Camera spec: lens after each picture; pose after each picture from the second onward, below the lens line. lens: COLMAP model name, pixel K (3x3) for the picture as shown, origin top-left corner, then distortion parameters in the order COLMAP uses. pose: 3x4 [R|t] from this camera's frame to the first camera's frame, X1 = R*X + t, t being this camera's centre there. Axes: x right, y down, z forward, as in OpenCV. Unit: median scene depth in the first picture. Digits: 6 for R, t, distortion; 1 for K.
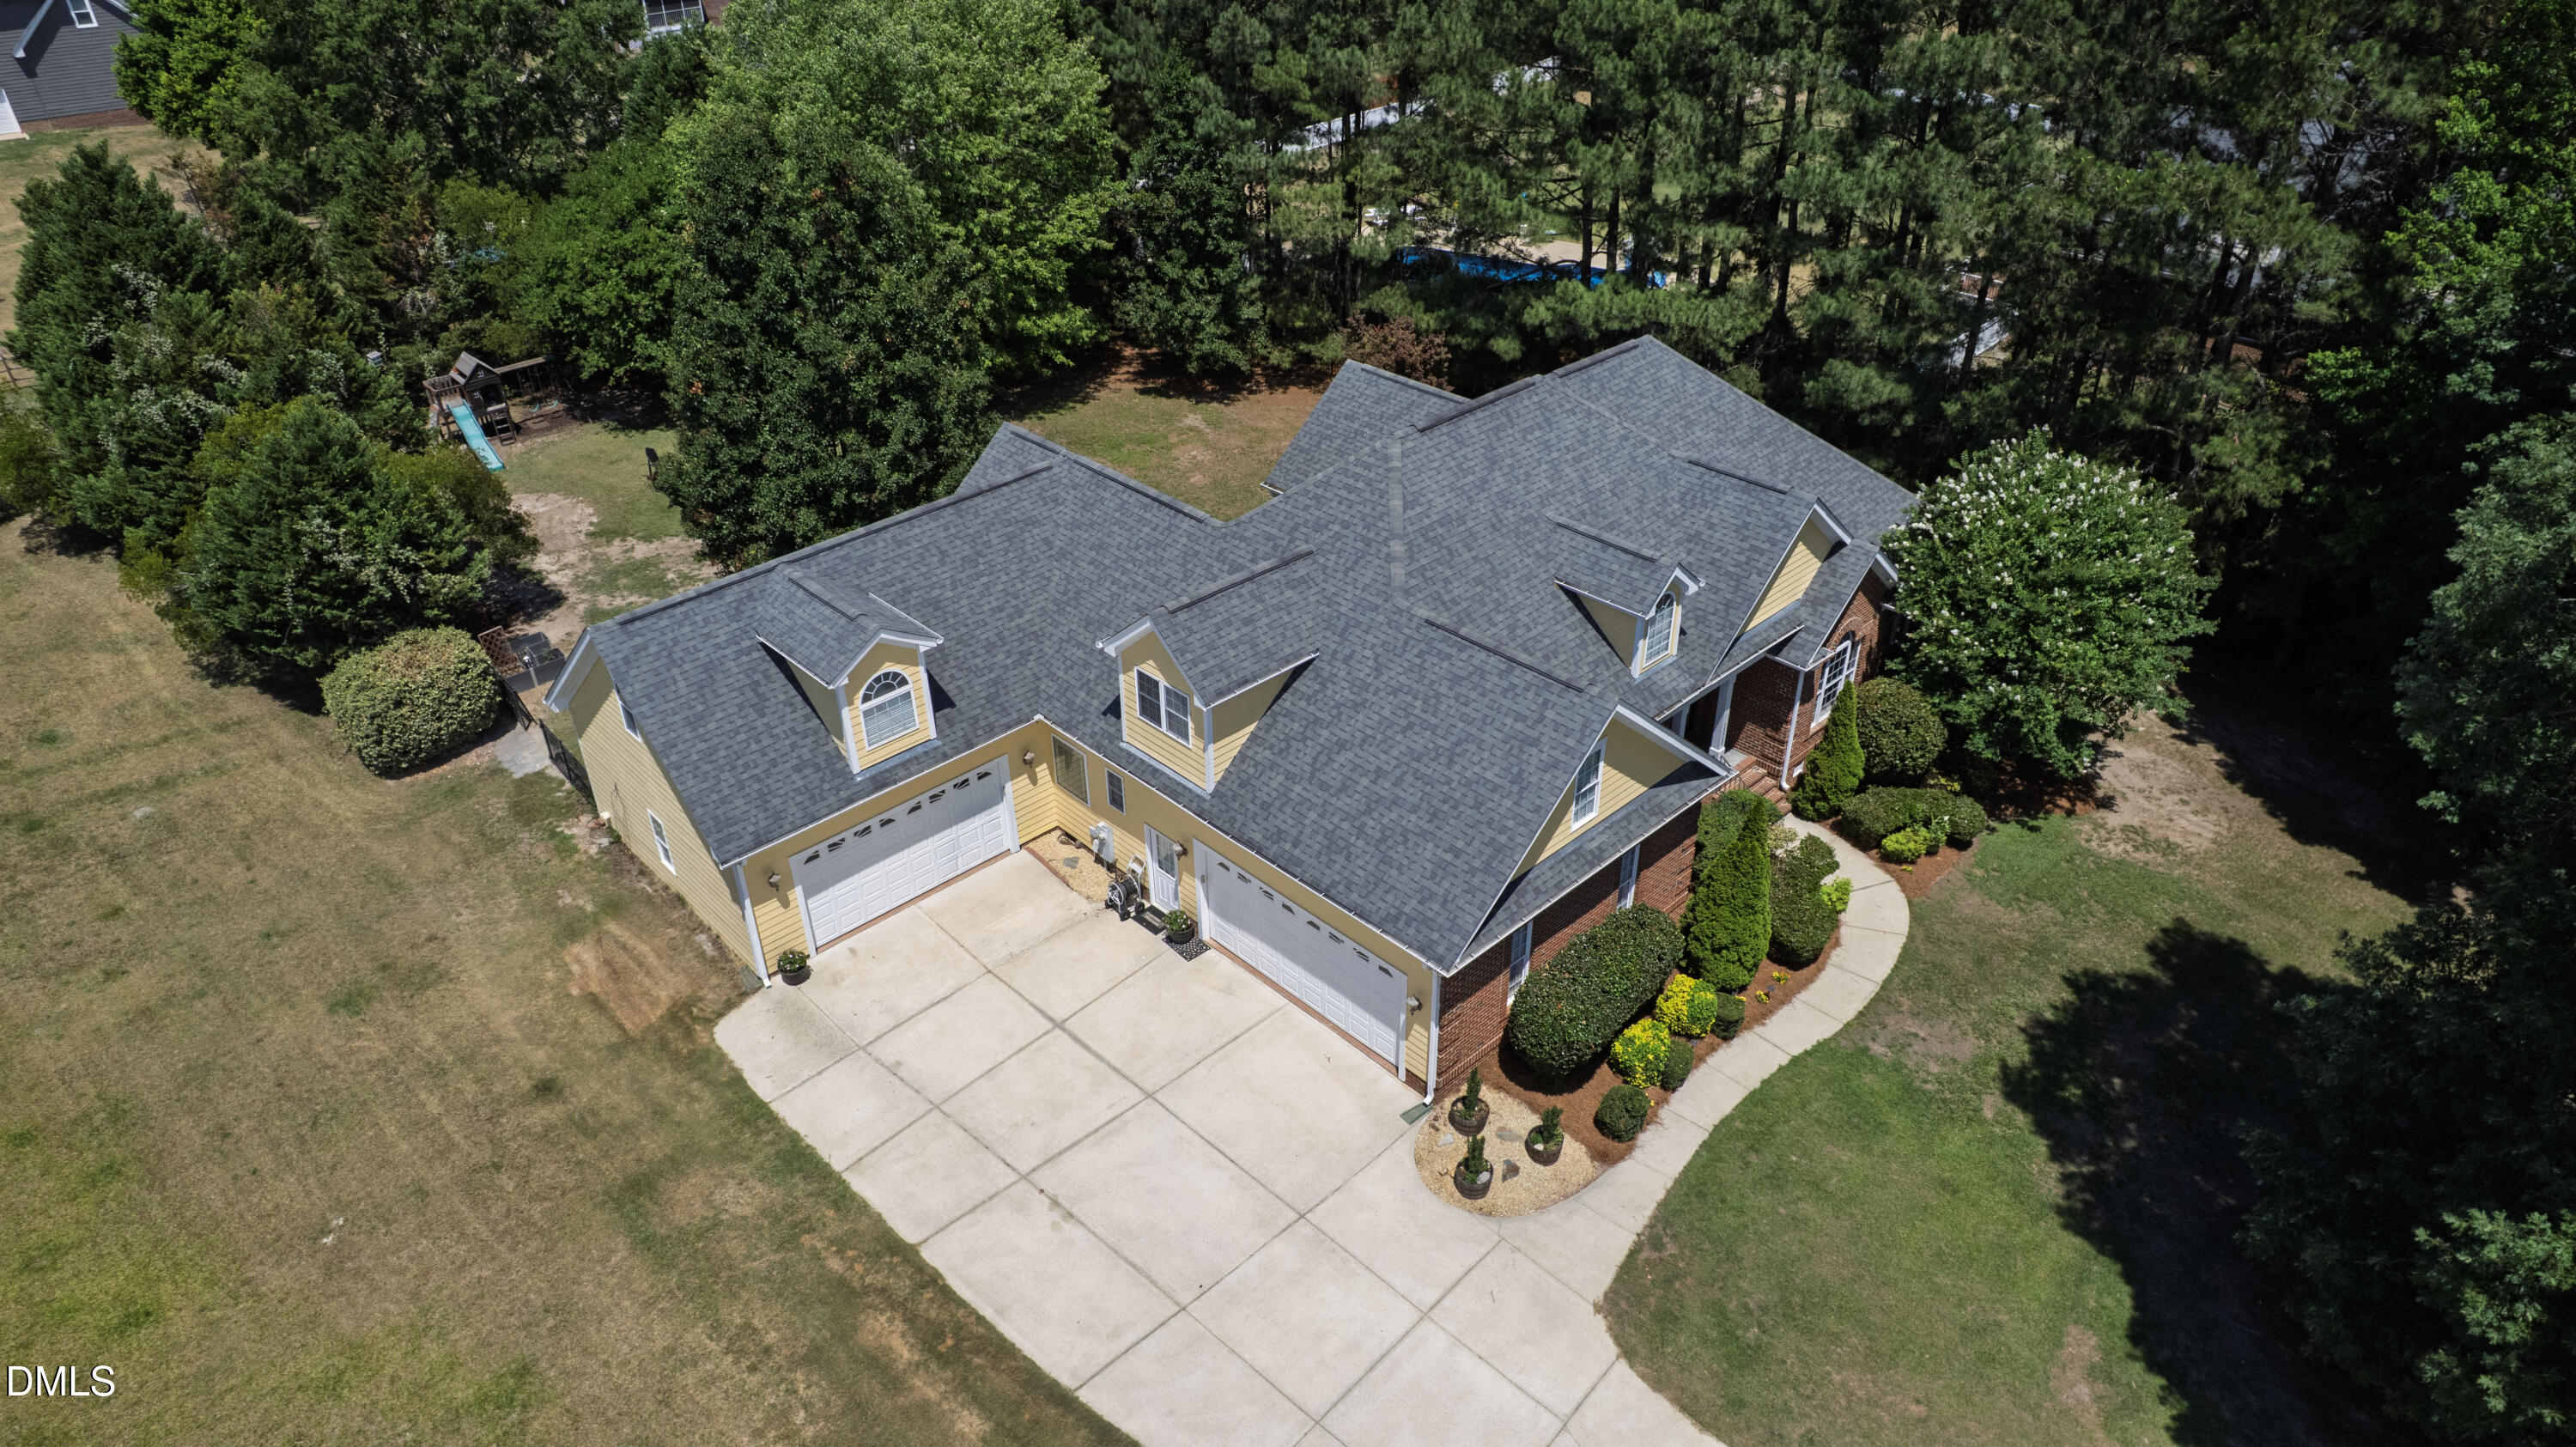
lens RADIAL K [[1661.1, 0, 1299.1], [0, 1661.1, 729.4], [0, 0, 1]] dist [-0.063320, 0.051507]
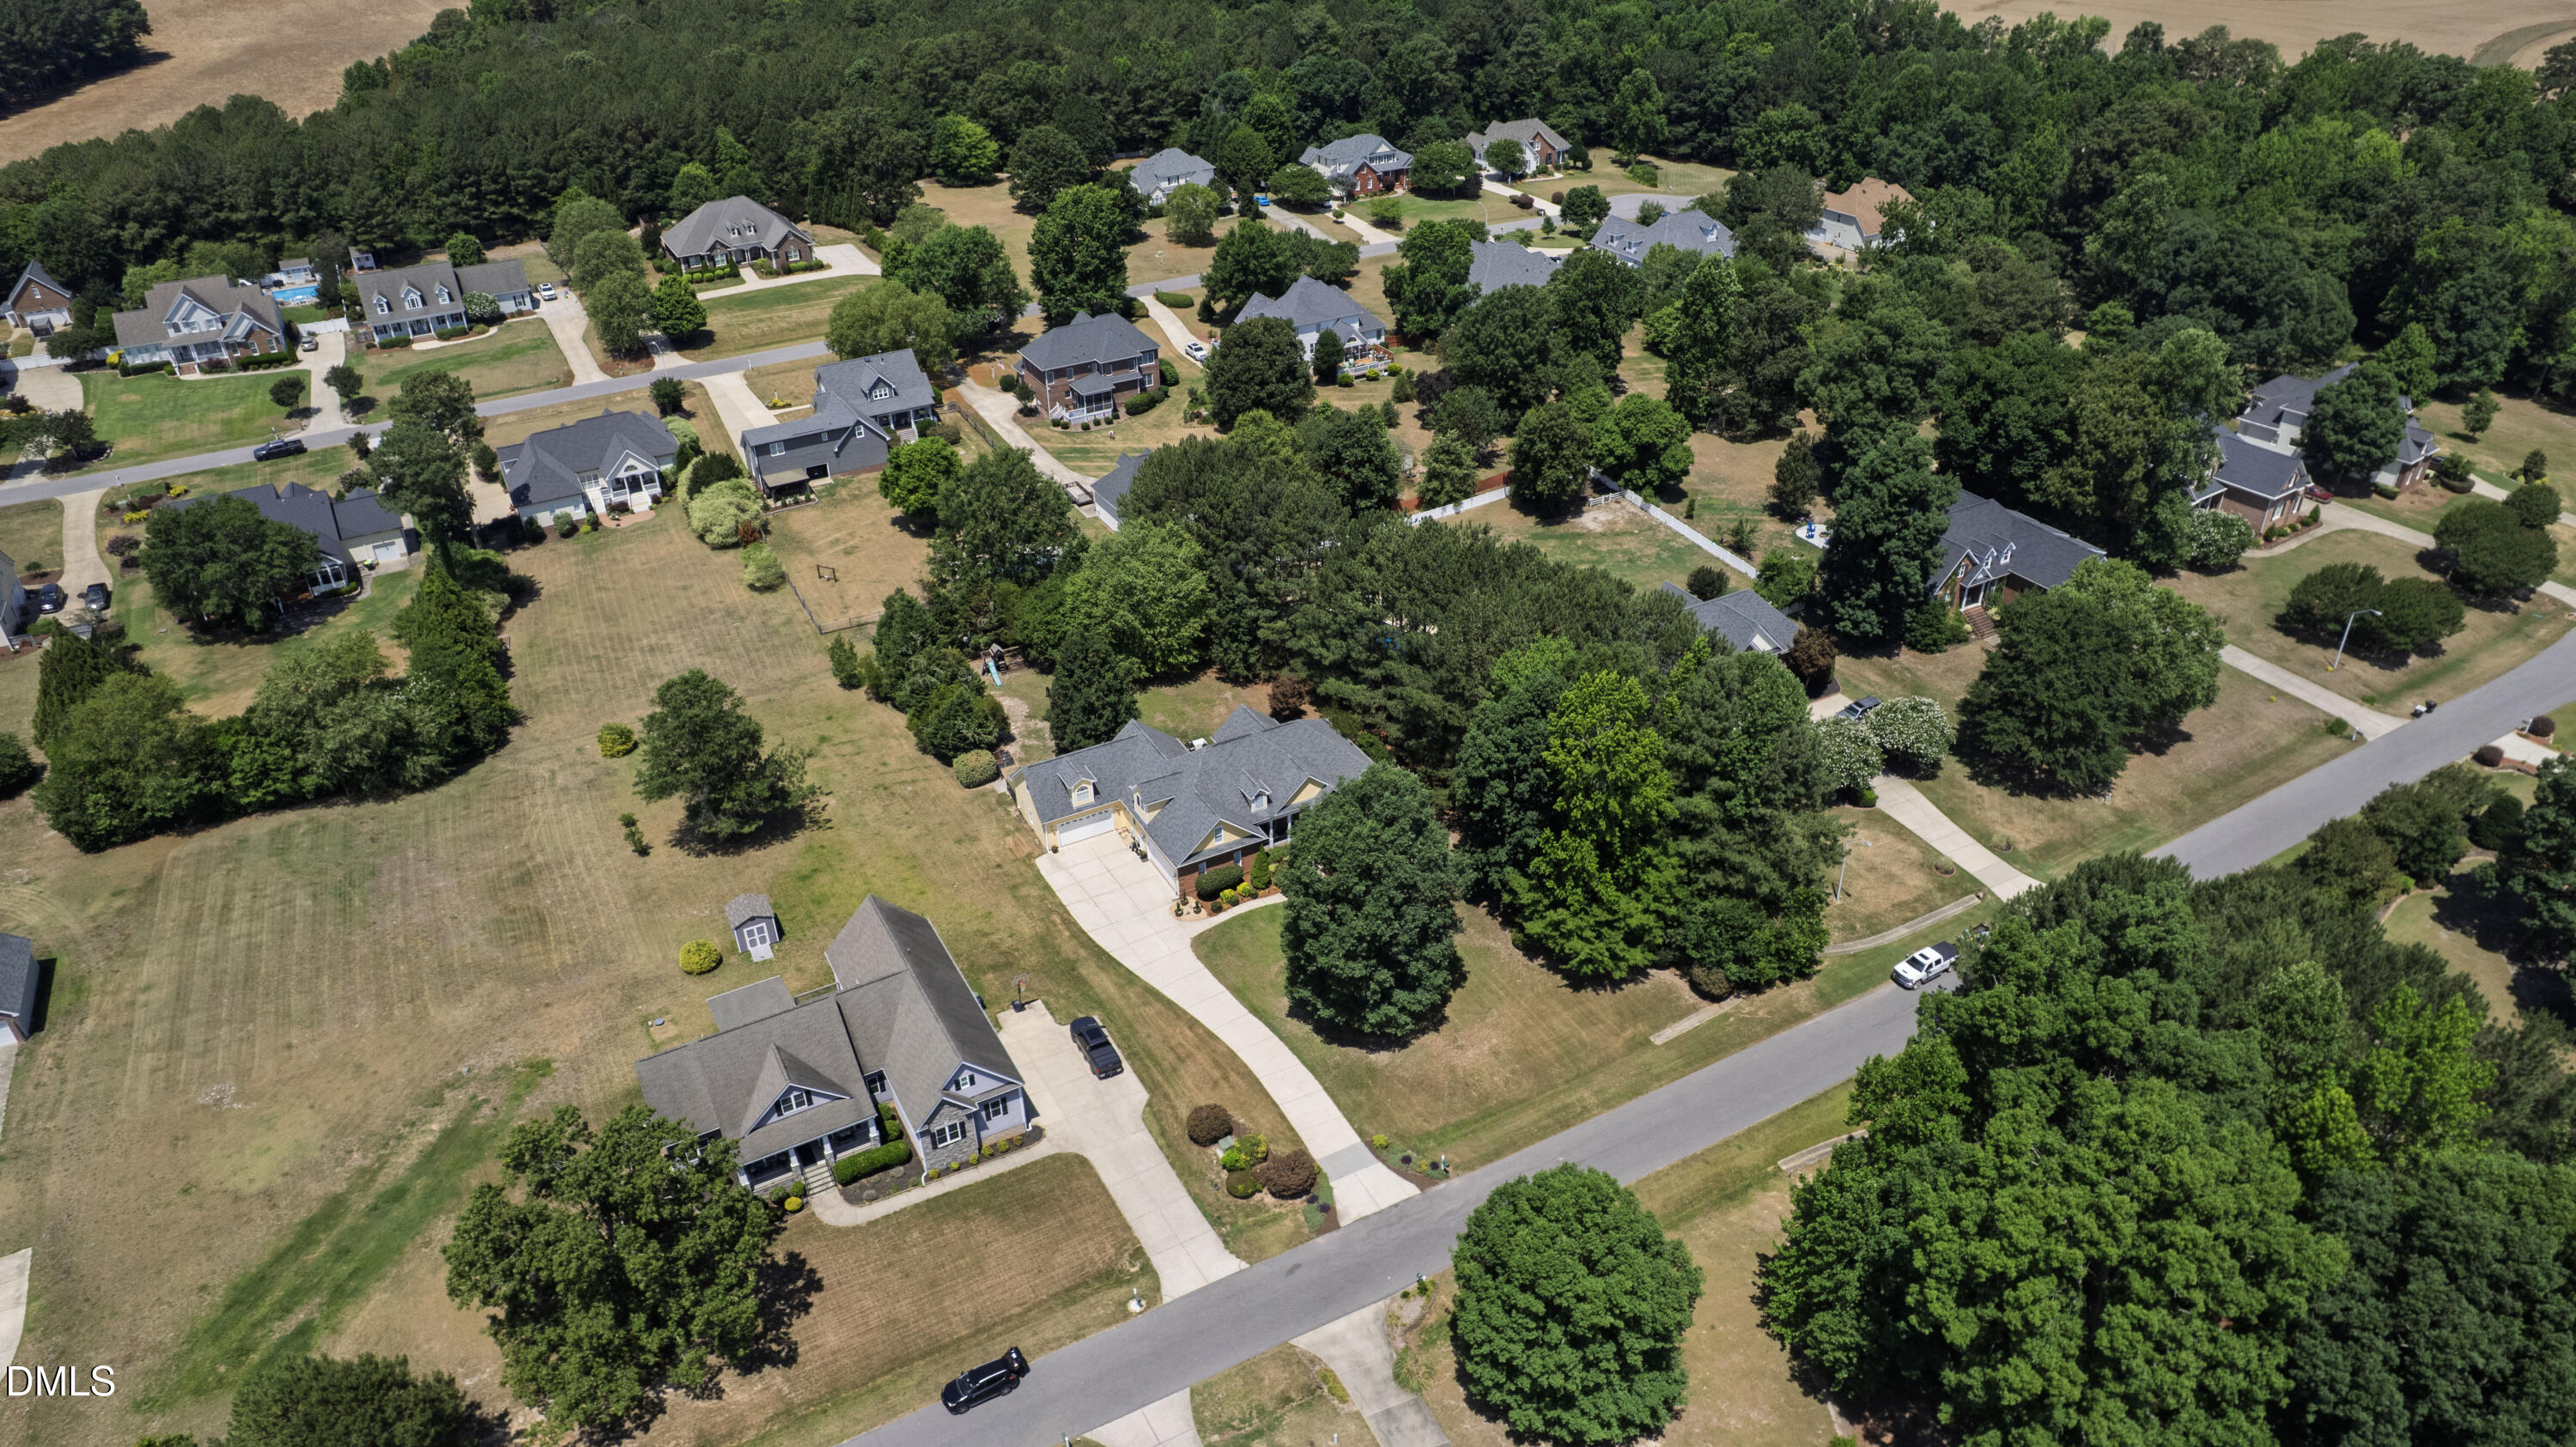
lens RADIAL K [[1677.3, 0, 1293.1], [0, 1677.3, 679.0], [0, 0, 1]] dist [-0.076874, 0.074845]
pose [[0.963711, 0.131137, -0.232519, 1.142400], [-0.141489, 0.989534, -0.028340, -0.237920], [0.226369, 0.060211, 0.972179, -2.862904]]
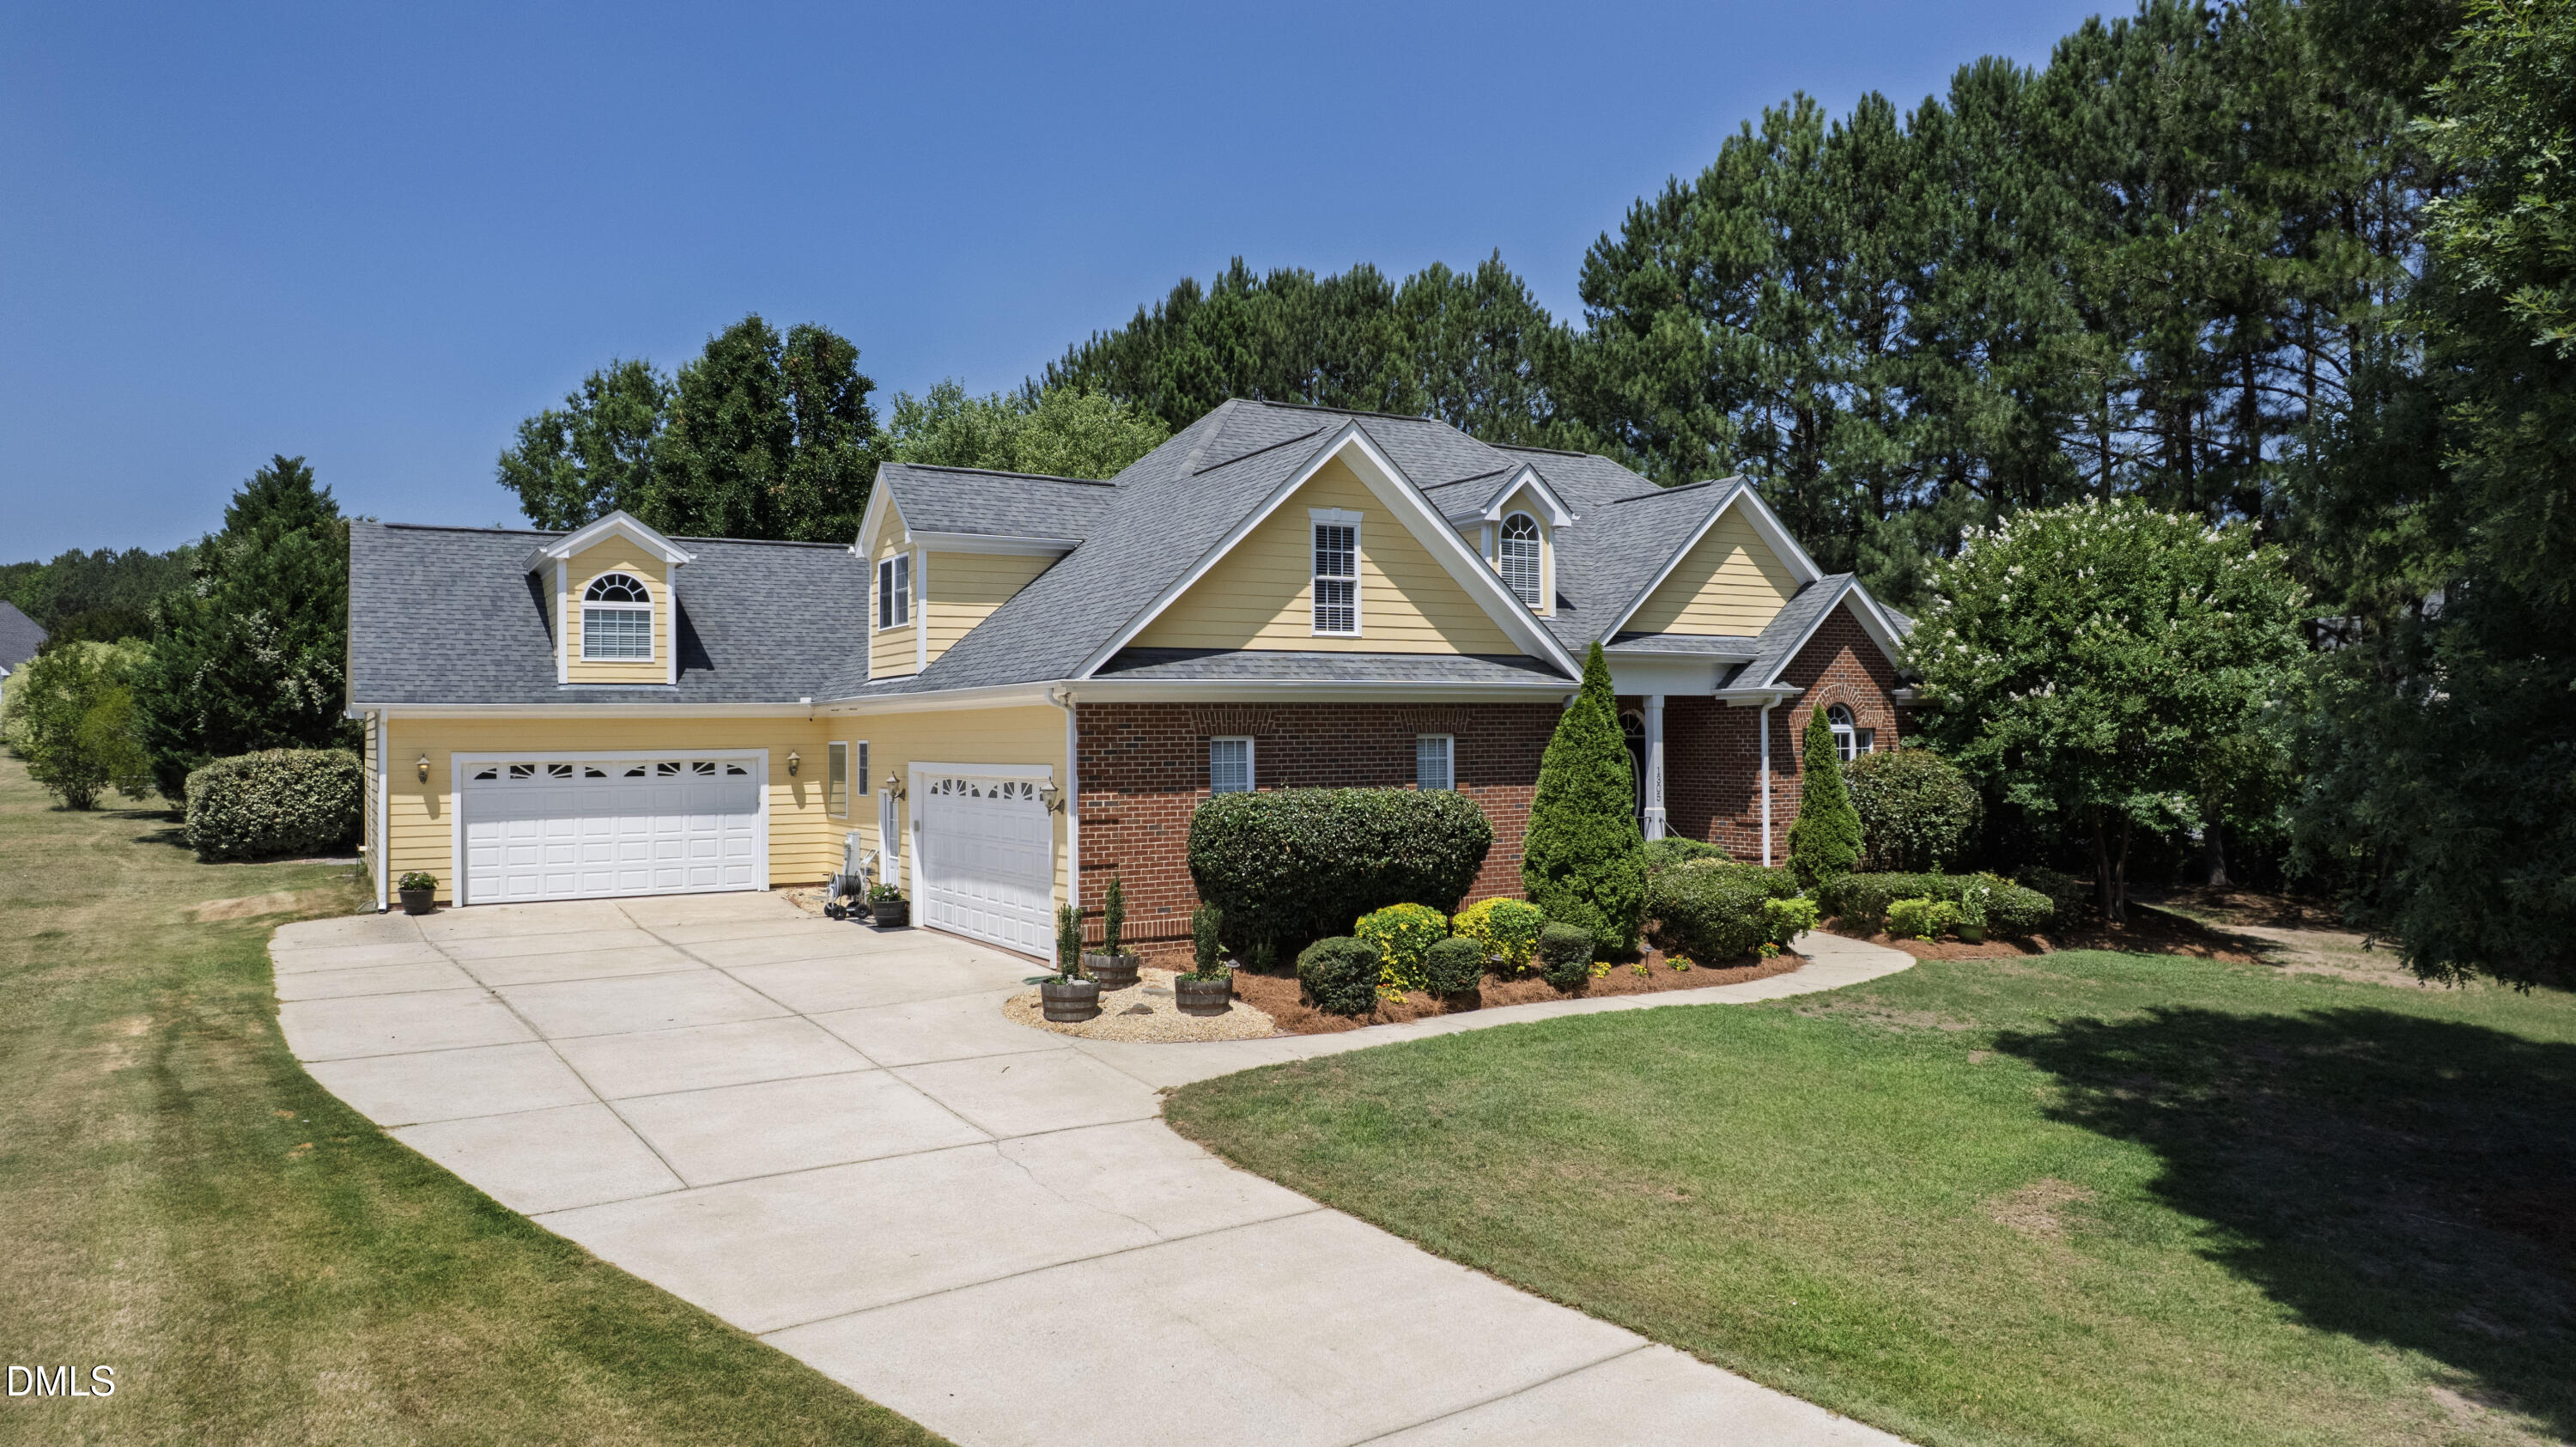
lens RADIAL K [[1661.1, 0, 1299.1], [0, 1661.1, 729.4], [0, 0, 1]] dist [-0.063320, 0.051507]
pose [[0.975461, 0.000829, -0.220171, 0.266052], [-0.120652, 0.838493, -0.531387, 0.408481], [0.184171, 0.544911, 0.818018, 0.340797]]
